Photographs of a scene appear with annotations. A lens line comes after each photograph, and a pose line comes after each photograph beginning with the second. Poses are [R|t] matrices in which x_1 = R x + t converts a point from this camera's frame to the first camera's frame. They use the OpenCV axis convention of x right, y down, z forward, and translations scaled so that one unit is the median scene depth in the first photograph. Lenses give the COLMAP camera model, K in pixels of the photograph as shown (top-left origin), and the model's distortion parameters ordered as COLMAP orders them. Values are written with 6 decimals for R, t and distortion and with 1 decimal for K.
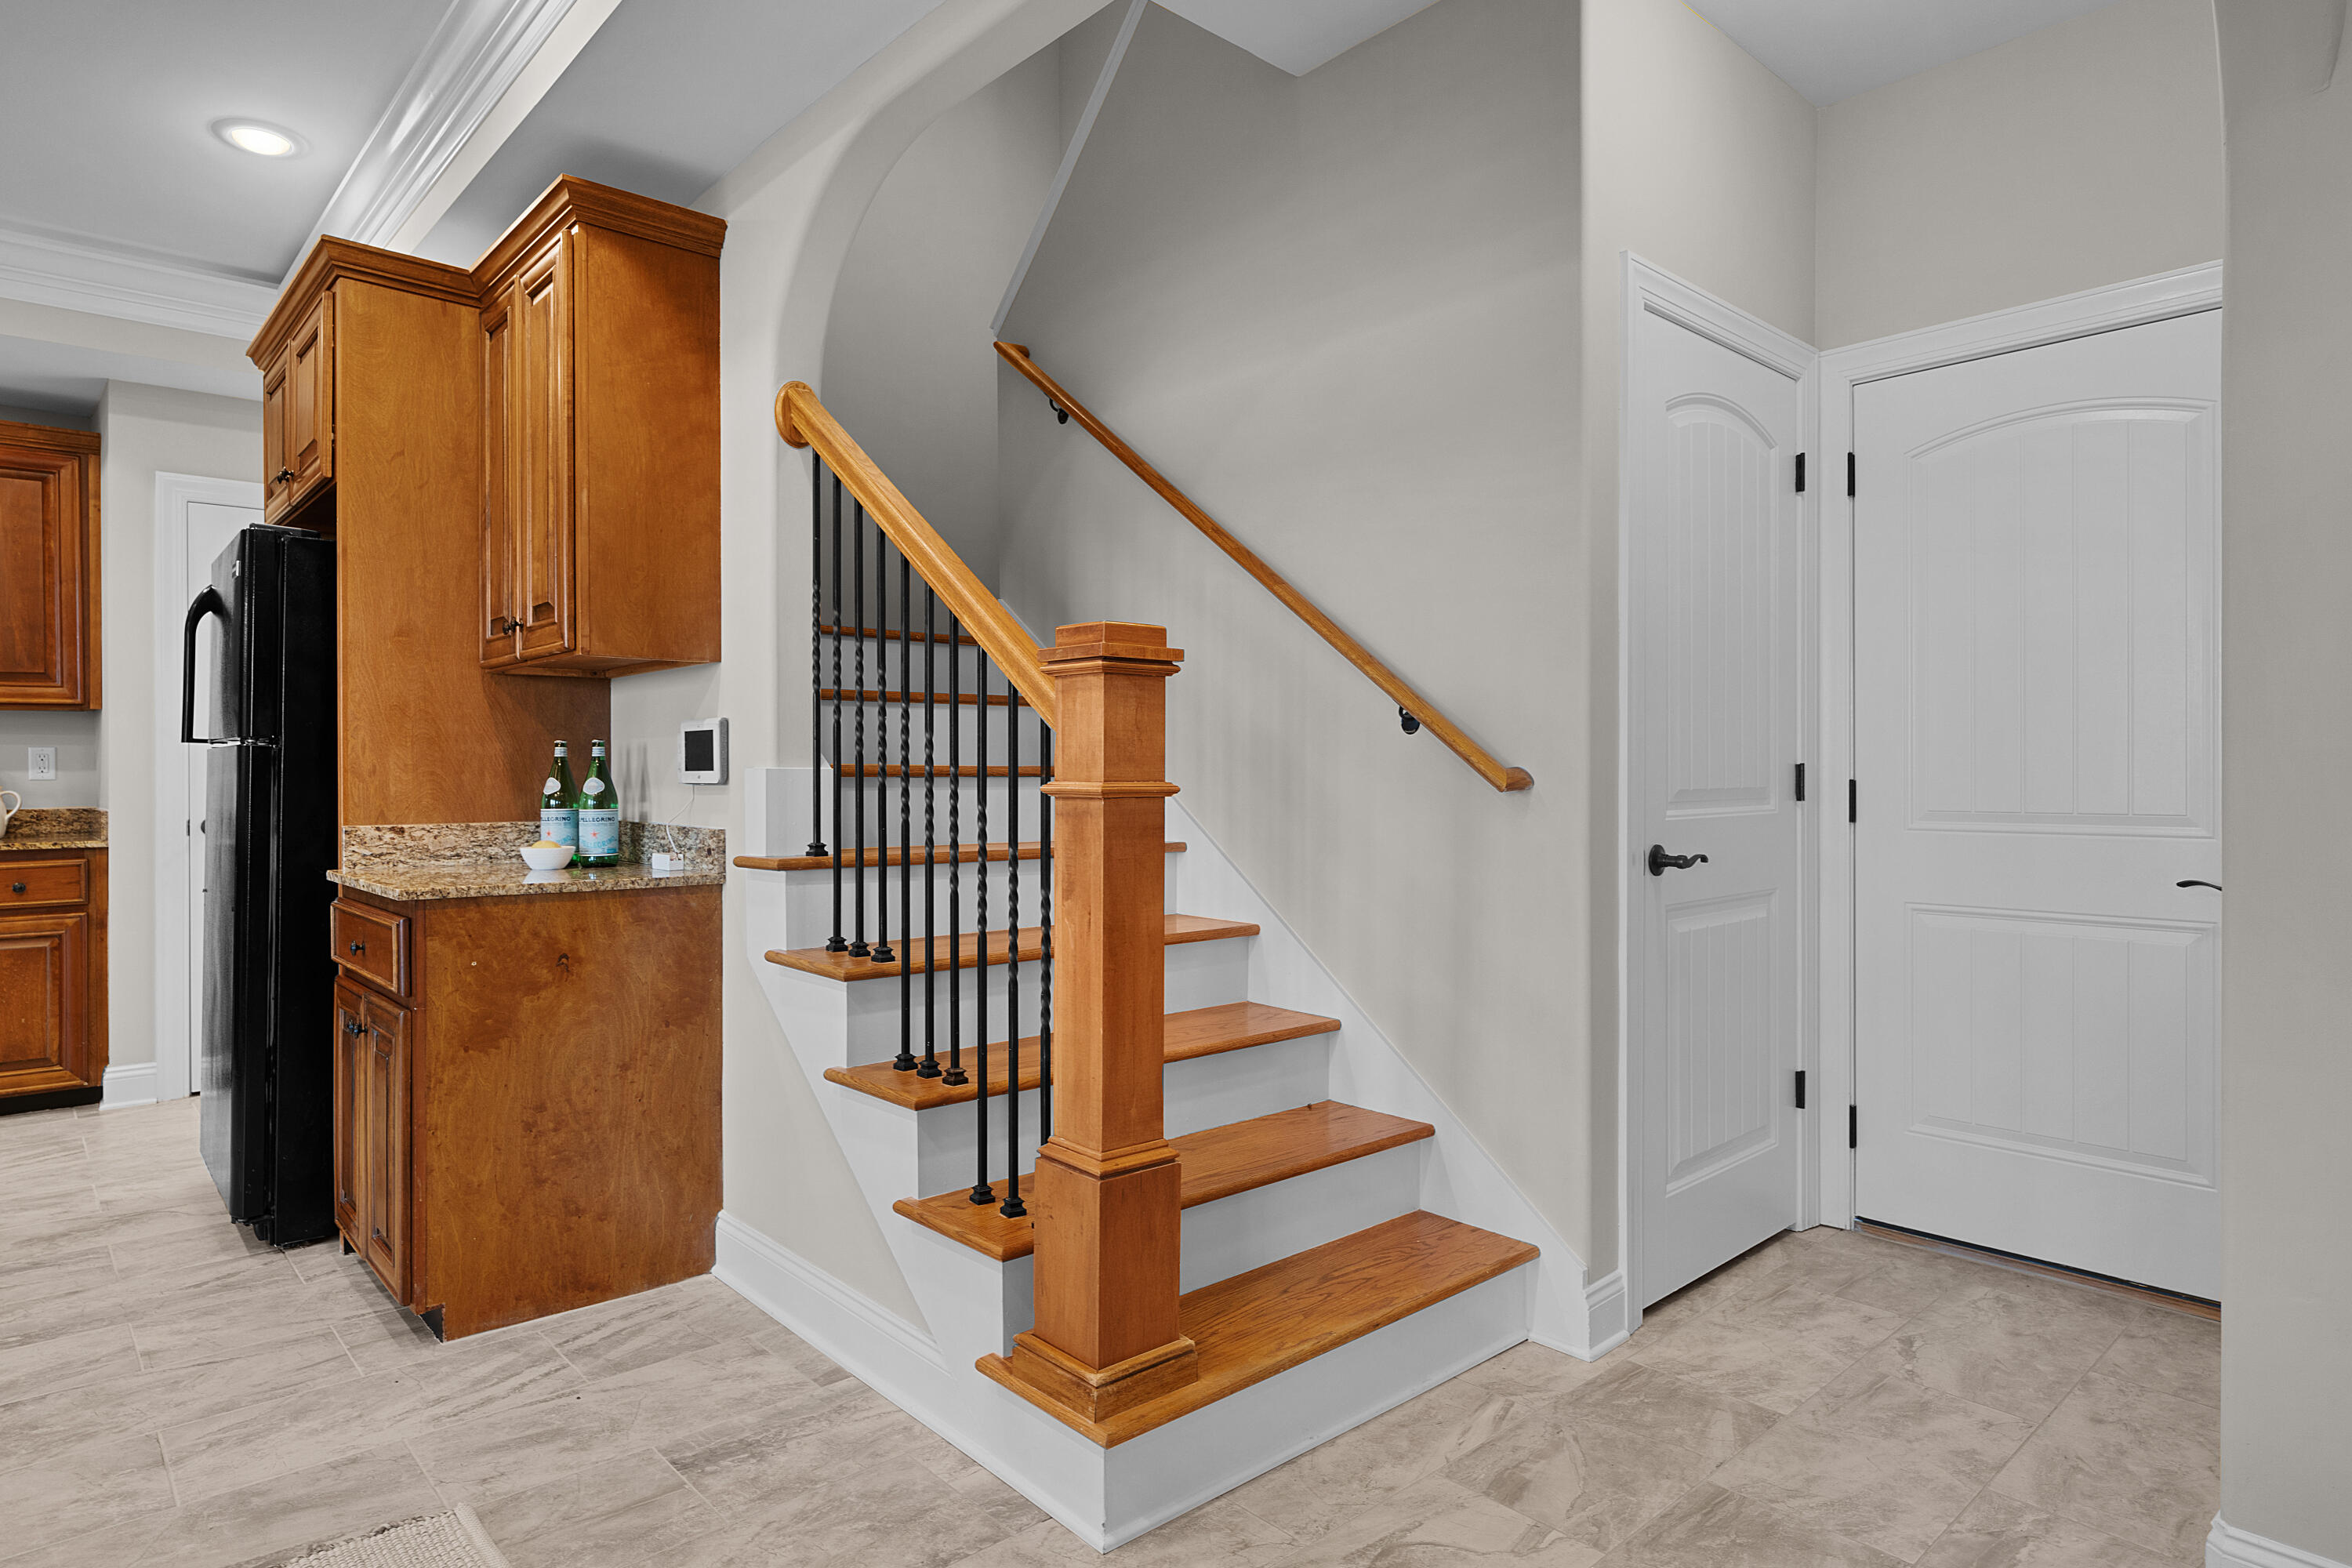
lens RADIAL K [[1305.4, 0, 1176.0], [0, 1305.4, 784.0], [0, 0, 1]] dist [-0.009976, -0.000485]
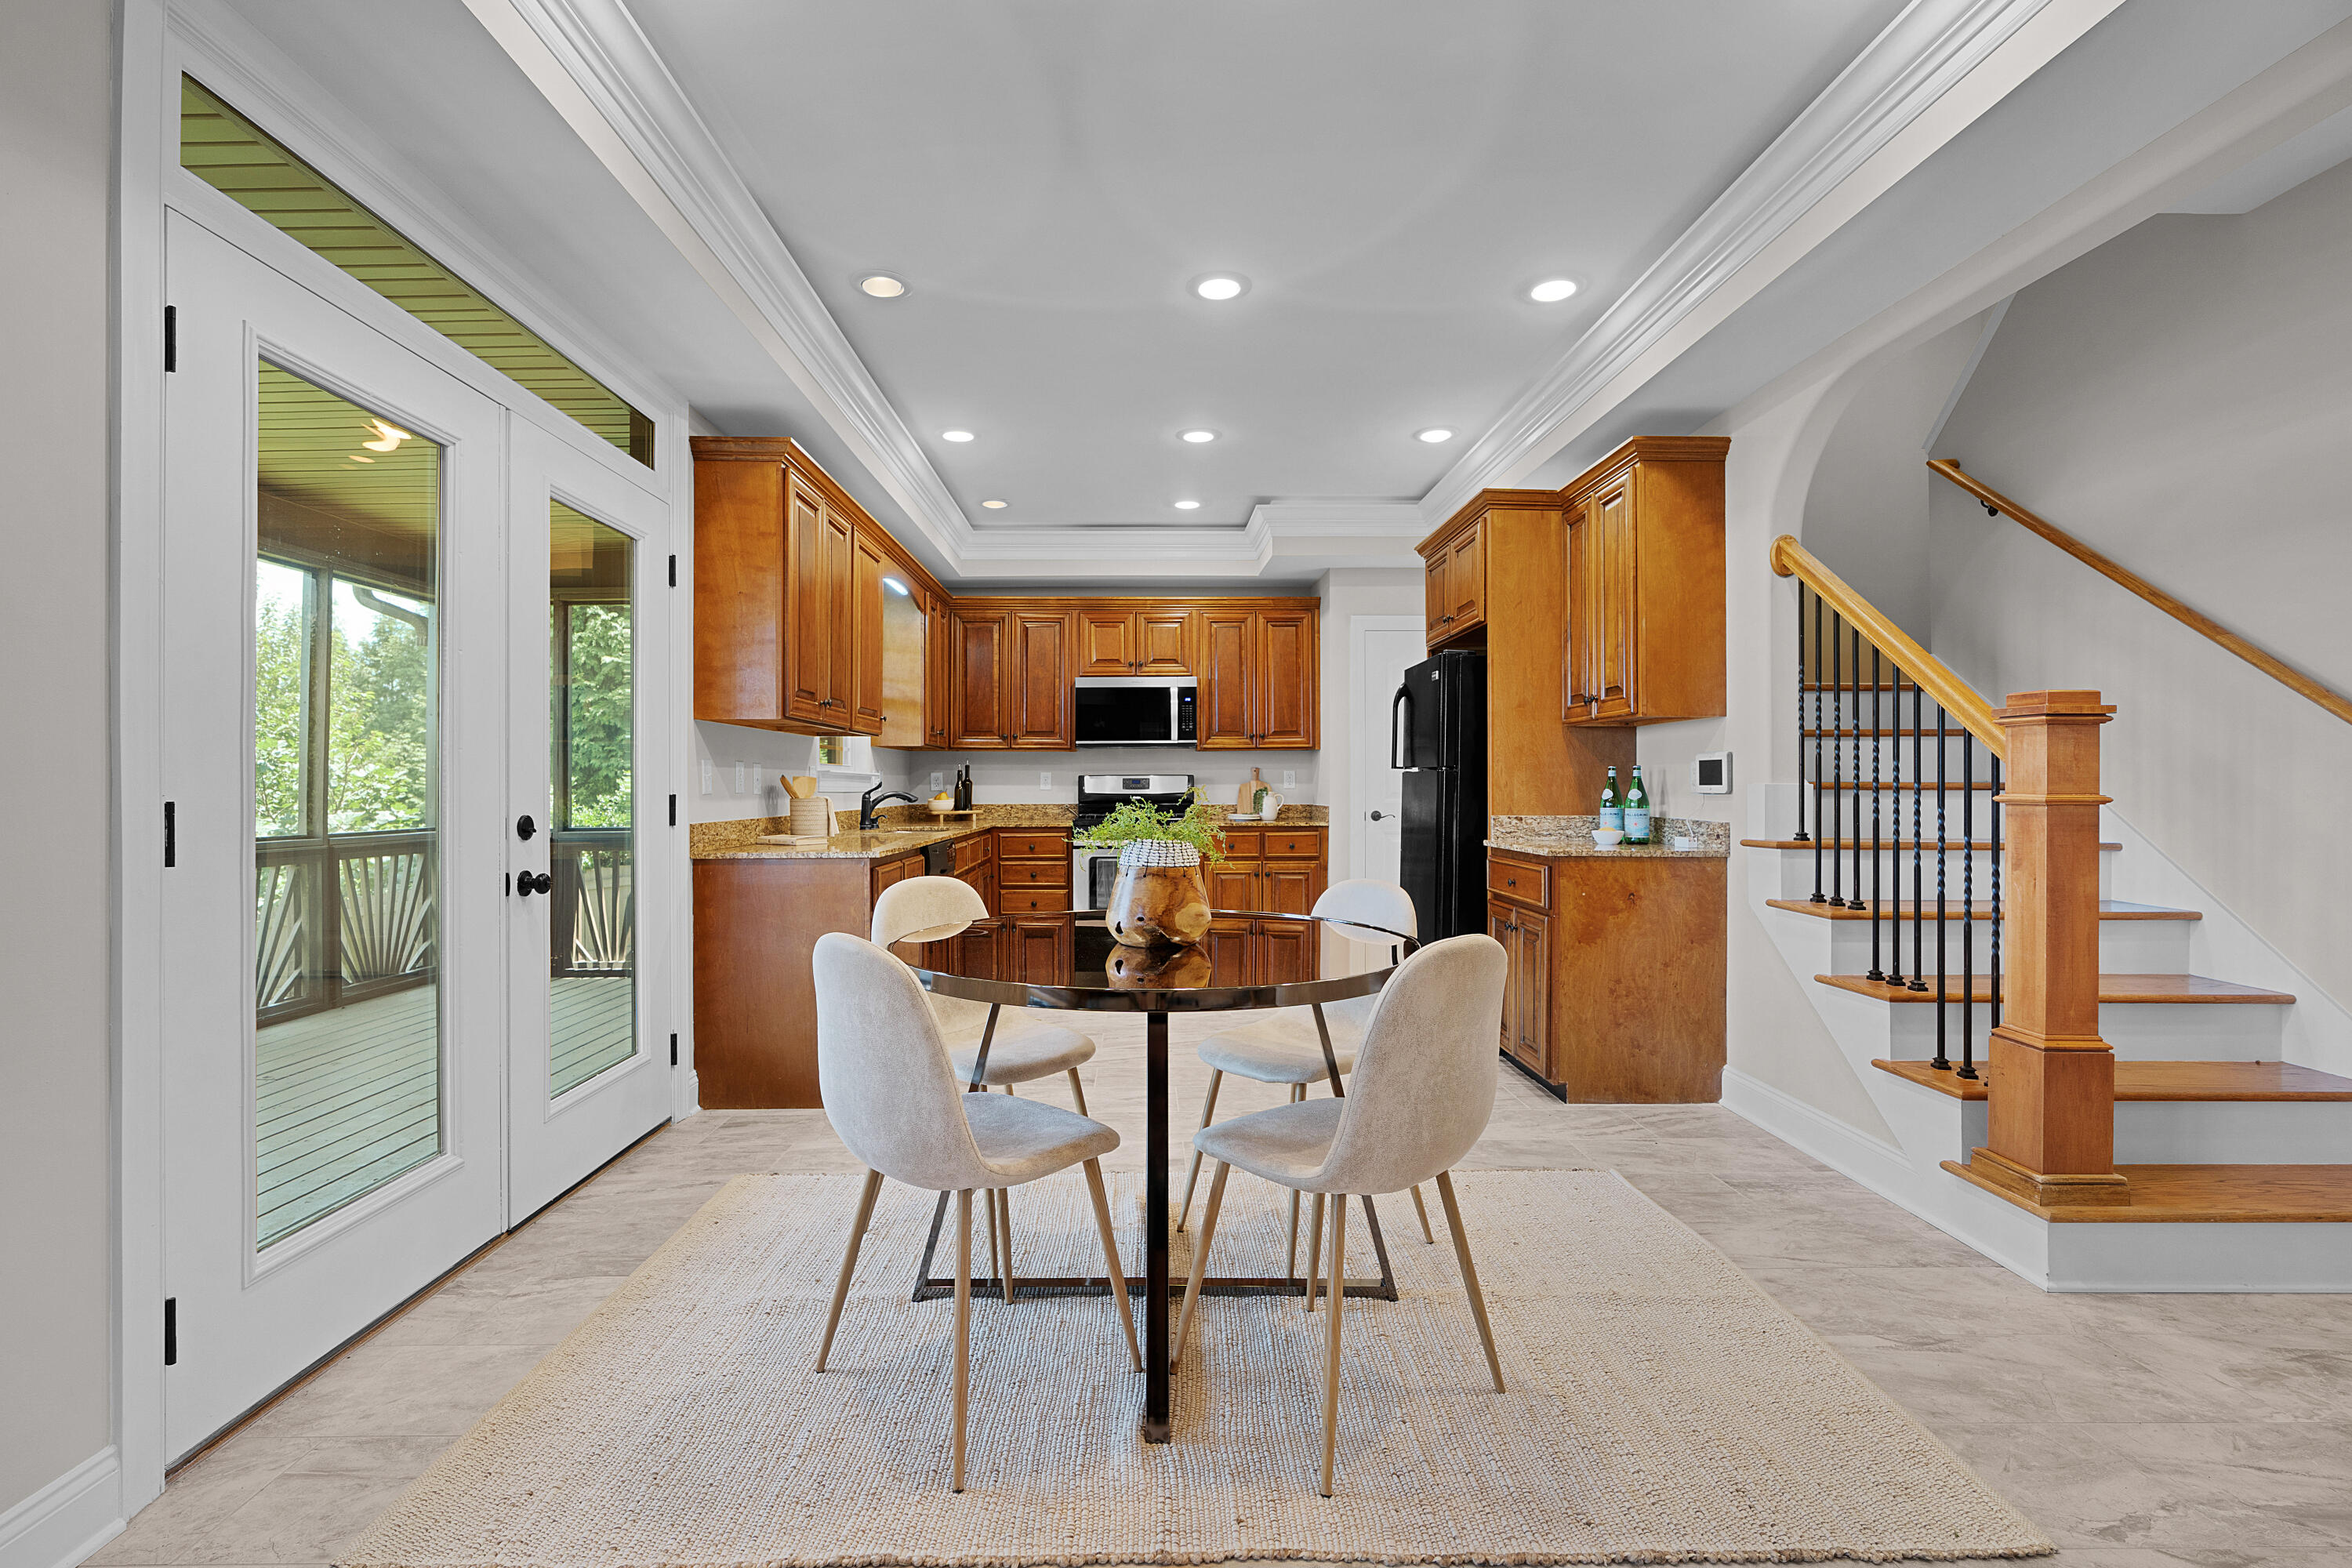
lens RADIAL K [[1078.0, 0, 1160.3], [0, 1078.0, 782.1], [0, 0, 1]] dist [-0.009267, 0.005338]
pose [[0.748131, -0.000767, -0.663551, 0.001904], [-0.005091, 0.999963, -0.006895, -0.001429], [0.663532, 0.008536, 0.748100, -0.444701]]
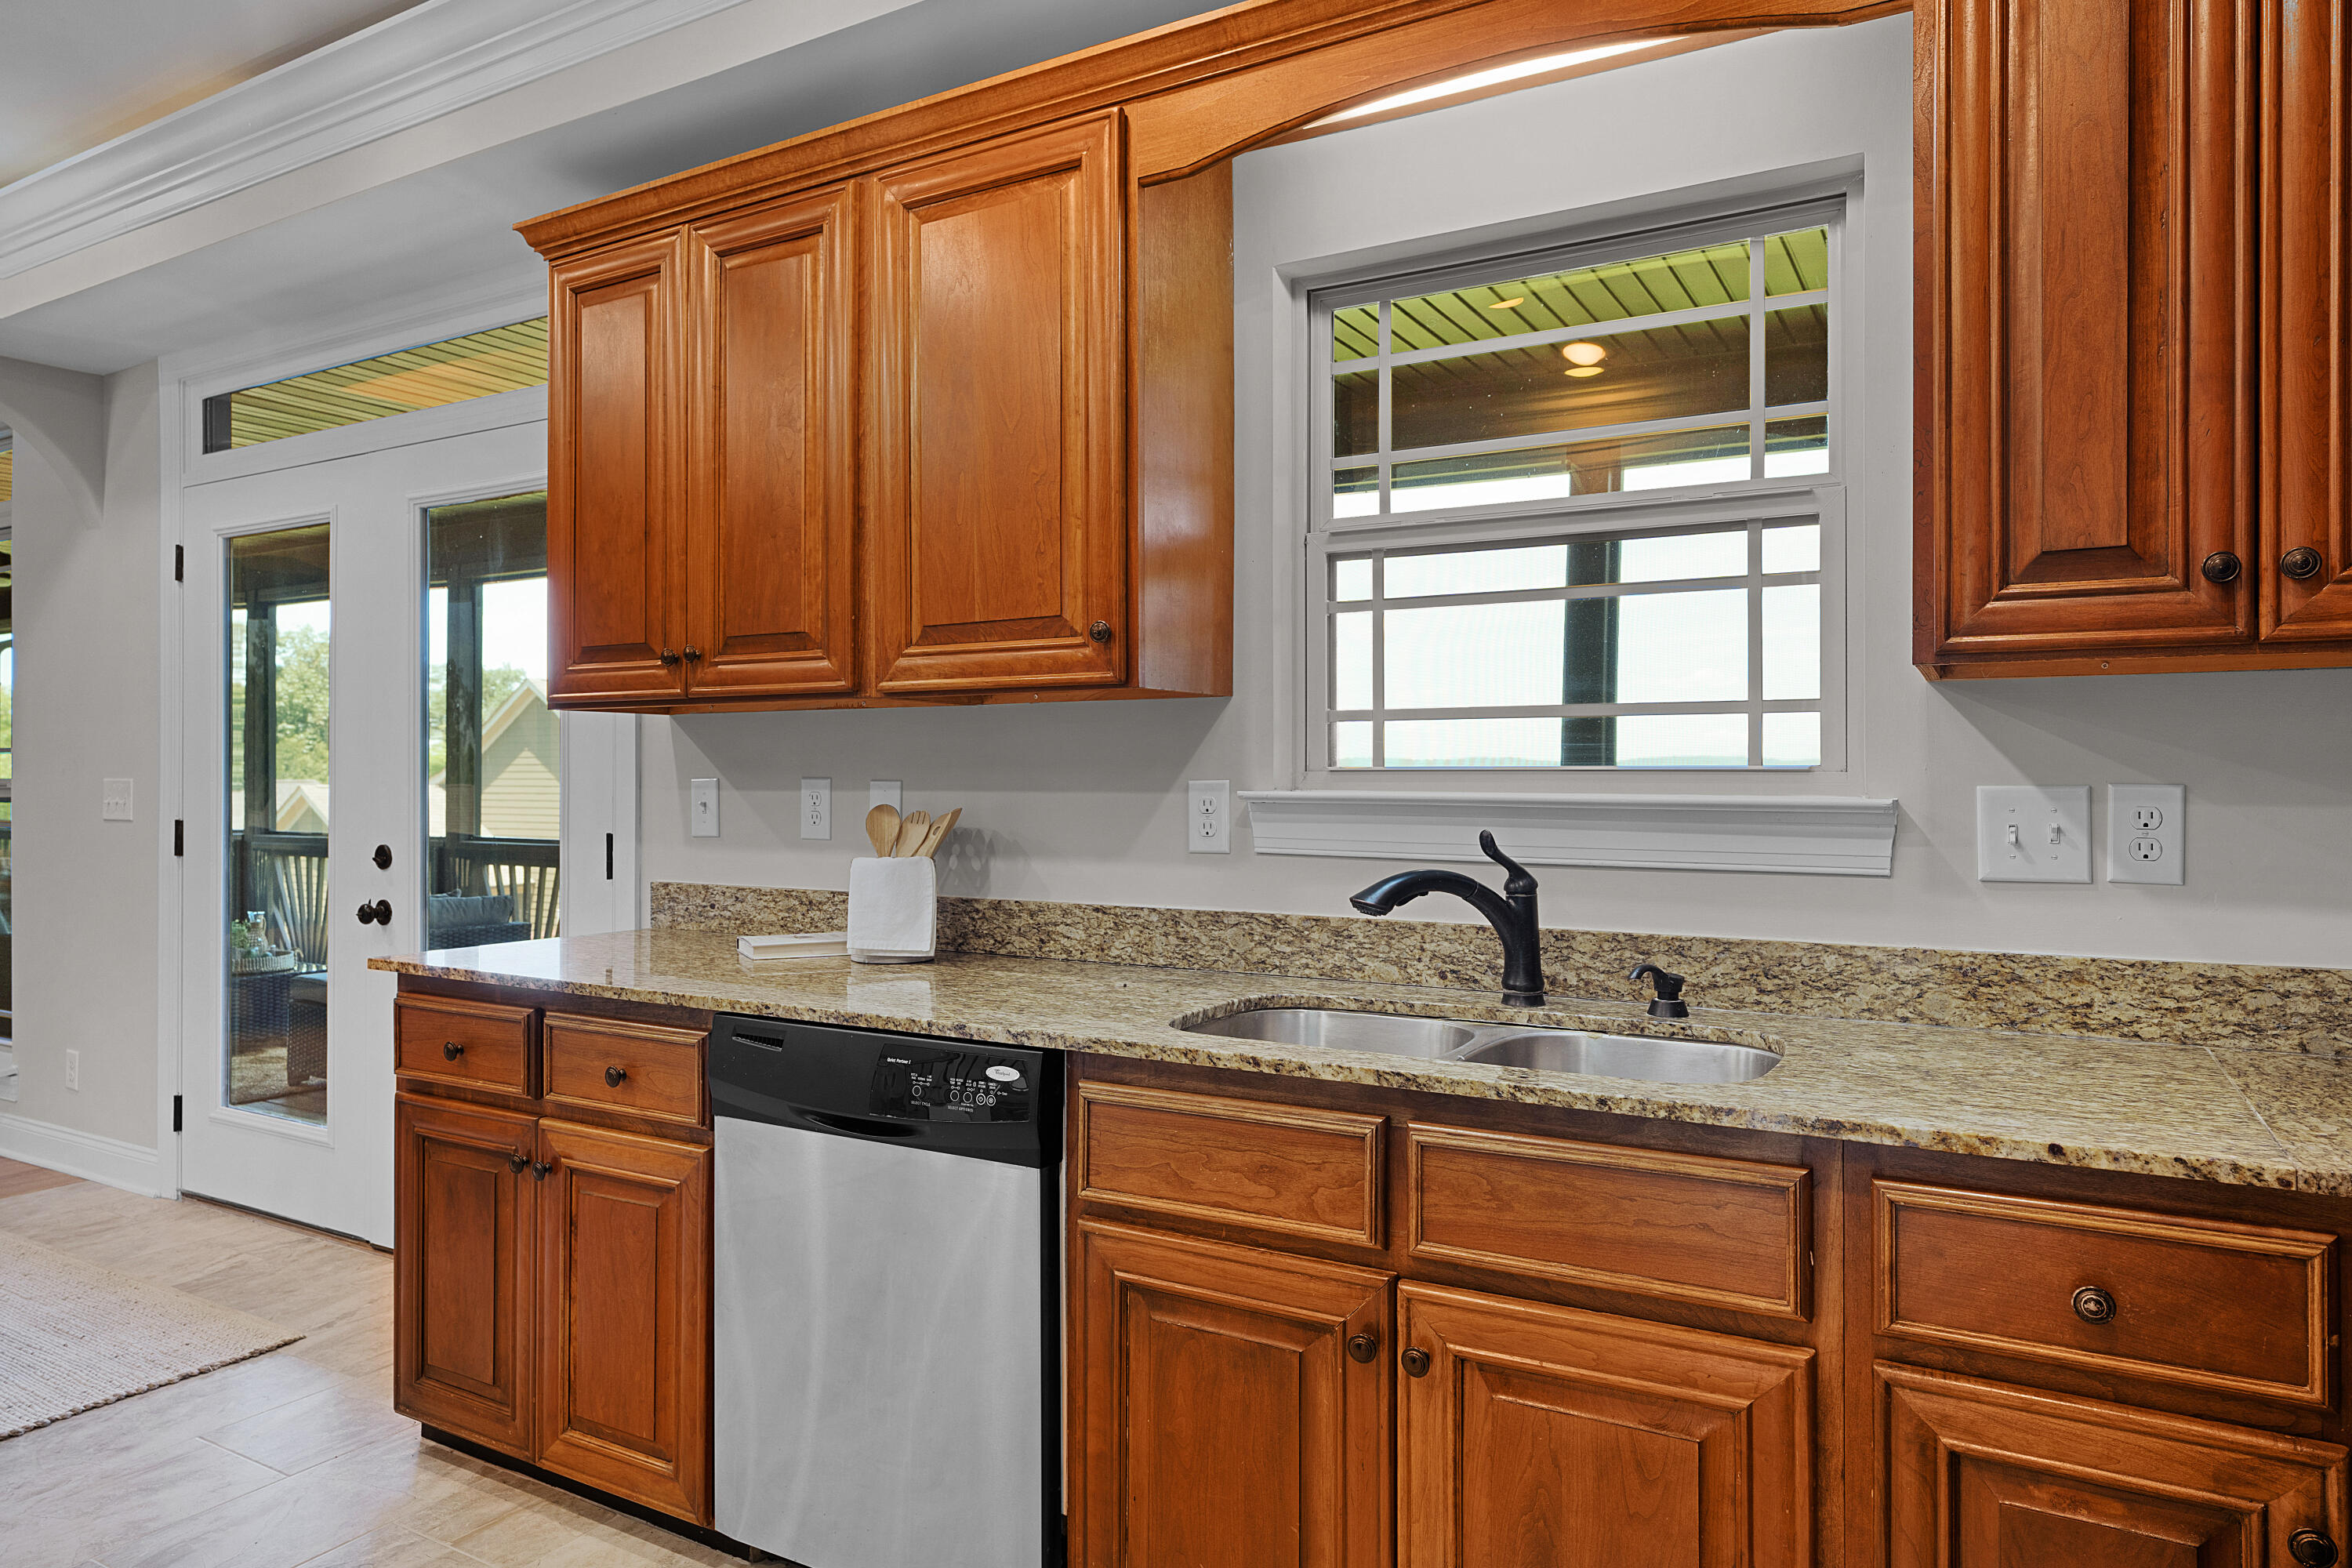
lens RADIAL K [[1442.5, 0, 1176.0], [0, 1442.5, 784.0], [0, 0, 1]] dist [0.004546, 0.001336]
pose [[-0.951676, 0.002770, -0.307092, -1.339160], [-0.001320, 0.999913, 0.013108, -0.047539], [0.307102, 0.012880, -0.951589, 1.351157]]
